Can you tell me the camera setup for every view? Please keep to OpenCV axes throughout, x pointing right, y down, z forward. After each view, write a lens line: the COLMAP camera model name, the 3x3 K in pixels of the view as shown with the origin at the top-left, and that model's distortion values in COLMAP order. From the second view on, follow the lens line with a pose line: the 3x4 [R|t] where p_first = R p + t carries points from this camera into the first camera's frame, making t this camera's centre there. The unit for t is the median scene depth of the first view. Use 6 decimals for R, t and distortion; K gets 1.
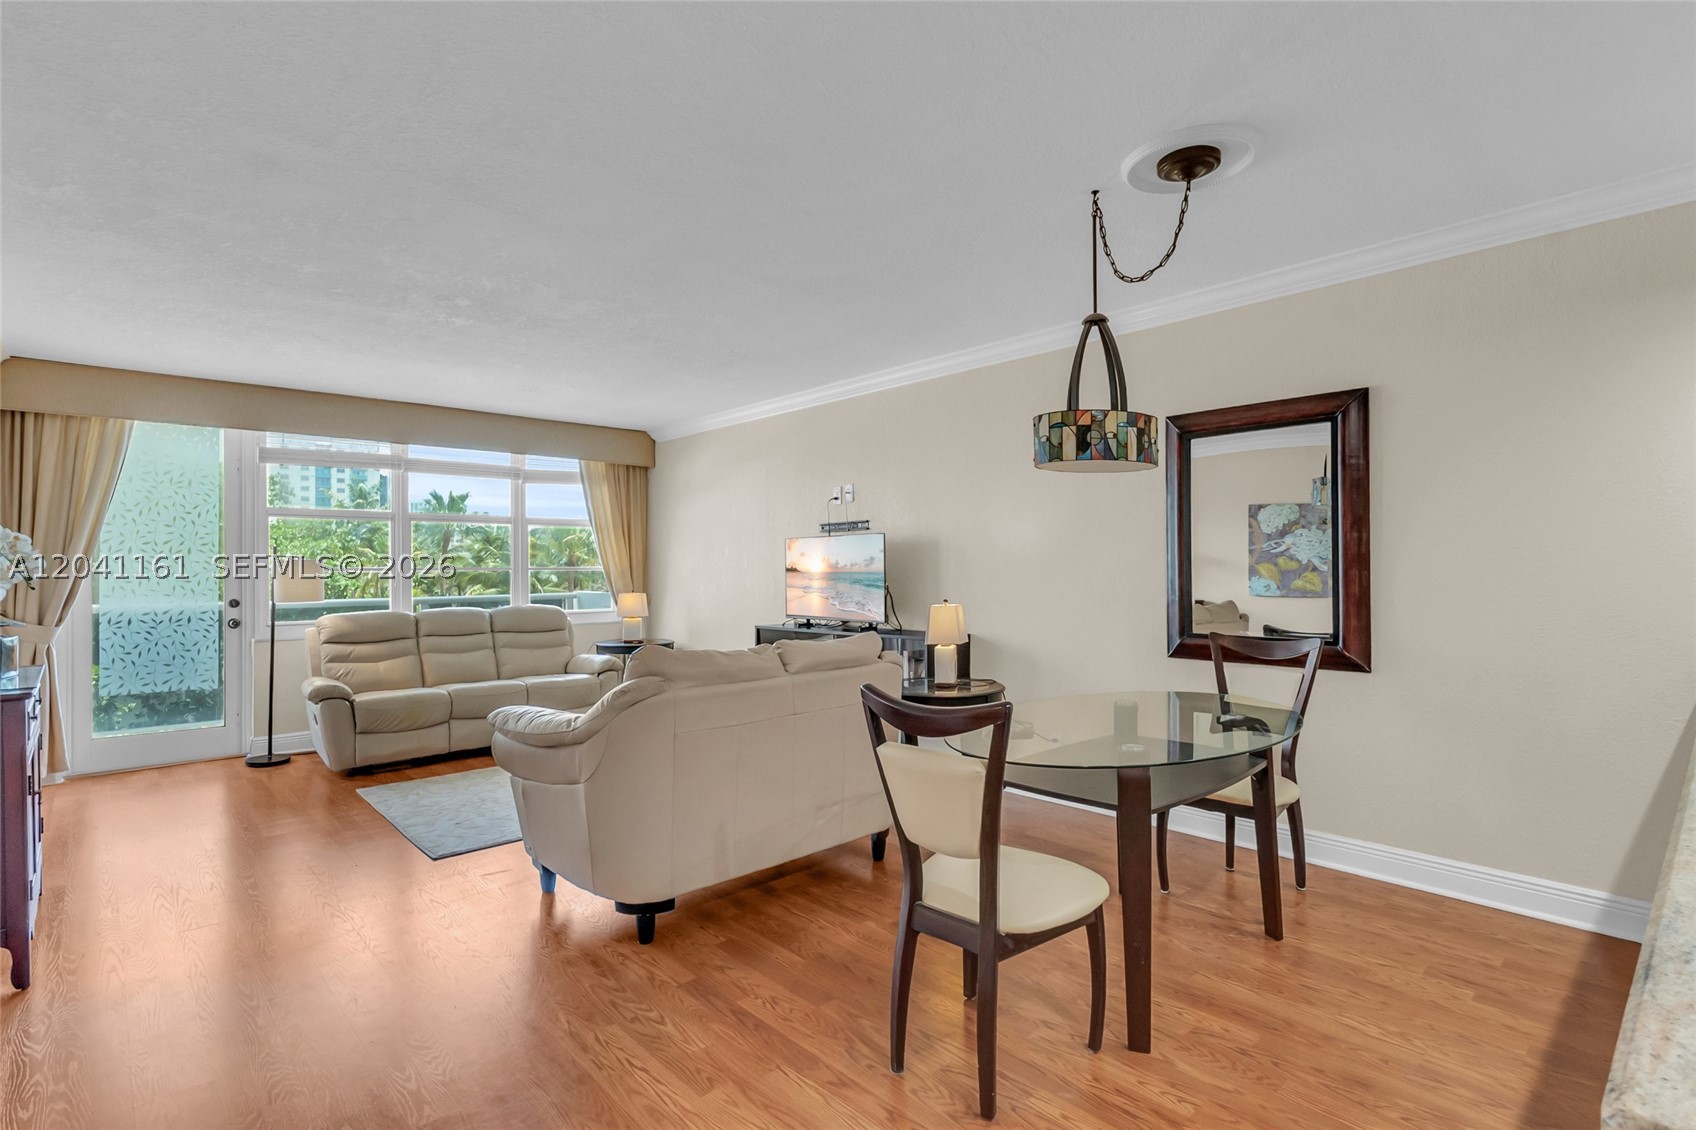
lens RADIAL K [[824.8, 0, 816.9], [0, 824.8, 565.2], [0, 0, 1]] dist [0.002508, 0.000518]
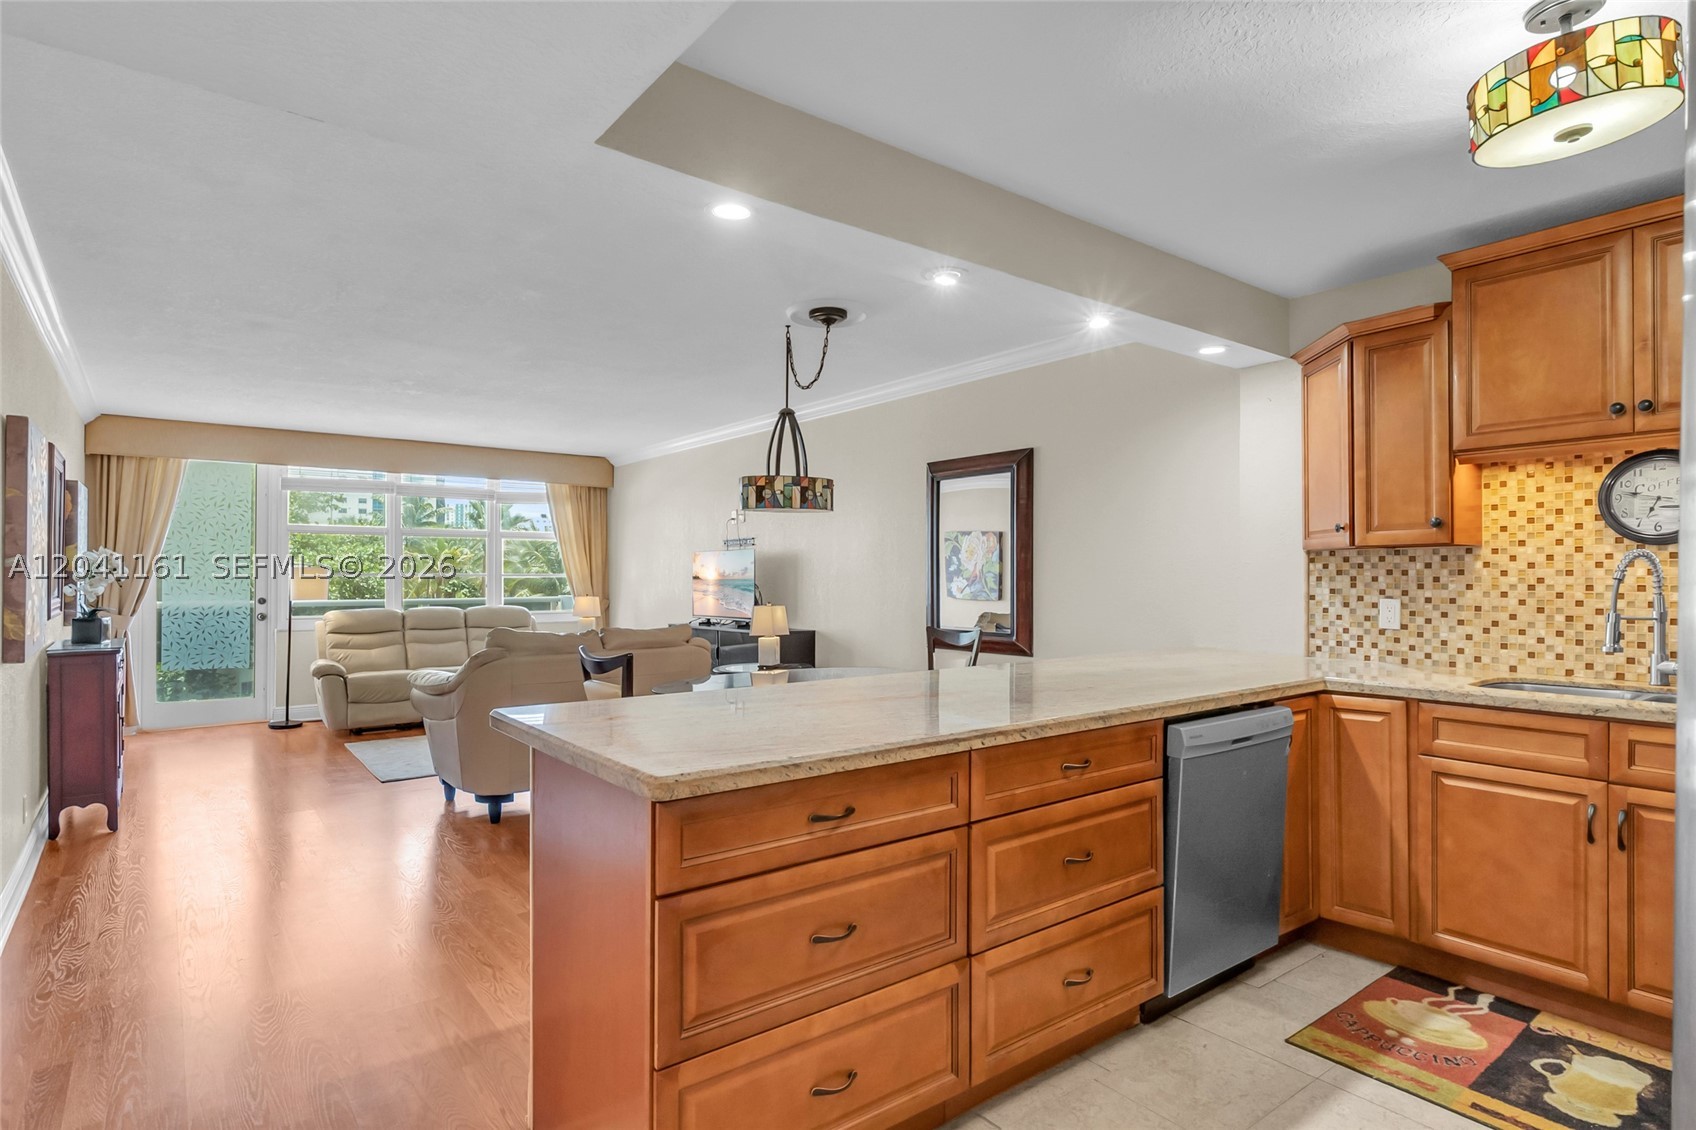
lens RADIAL K [[896.0, 0, 825.4], [0, 896.0, 572.0], [0, 0, 1]] dist [0.005900, -0.000428]
pose [[0.996582, 0.006959, -0.082313, 0.294194], [-0.006929, 0.999976, 0.000640, -0.005555], [0.082316, -0.000067, 0.996606, -0.329926]]
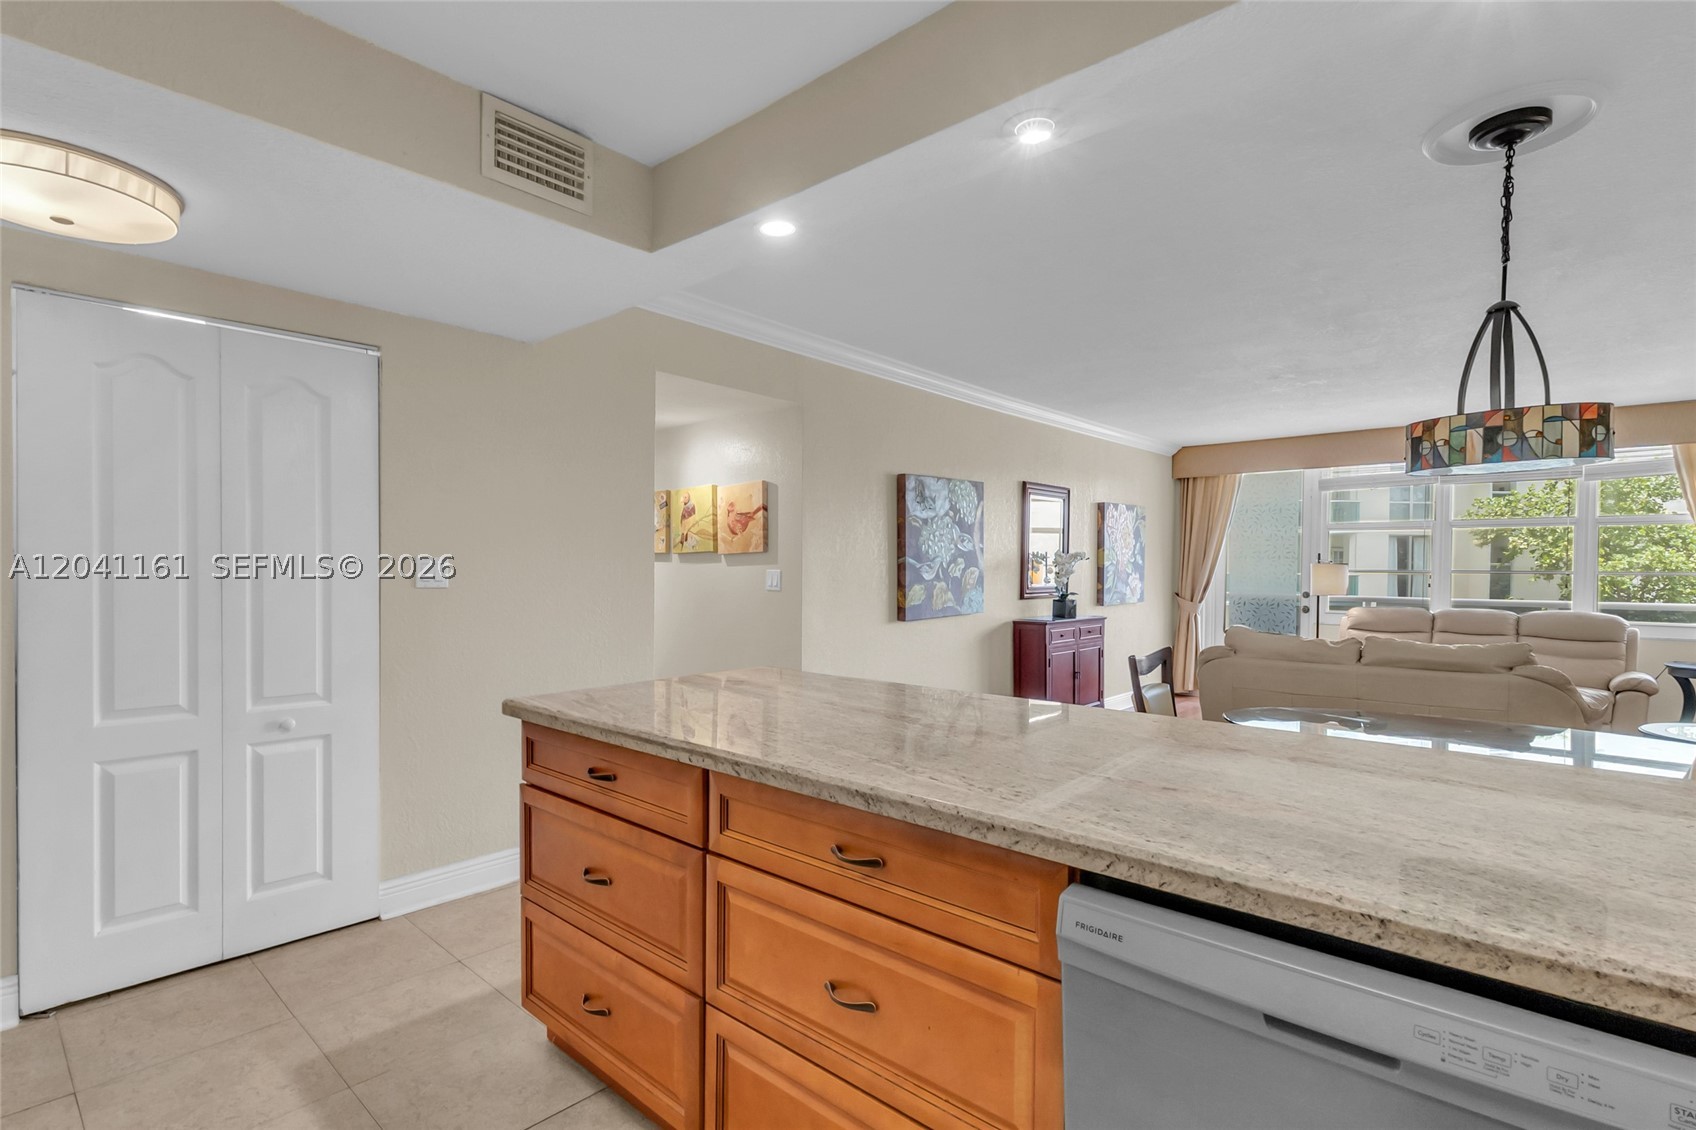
lens RADIAL K [[824.8, 0, 831.0], [0, 824.8, 578.5], [0, 0, 1]] dist [0.002508, 0.000518]
pose [[0.093338, 0.019561, -0.995442, 0.647184], [-0.003050, 0.999808, 0.019361, -0.006012], [0.995630, 0.001229, 0.093379, 0.090618]]
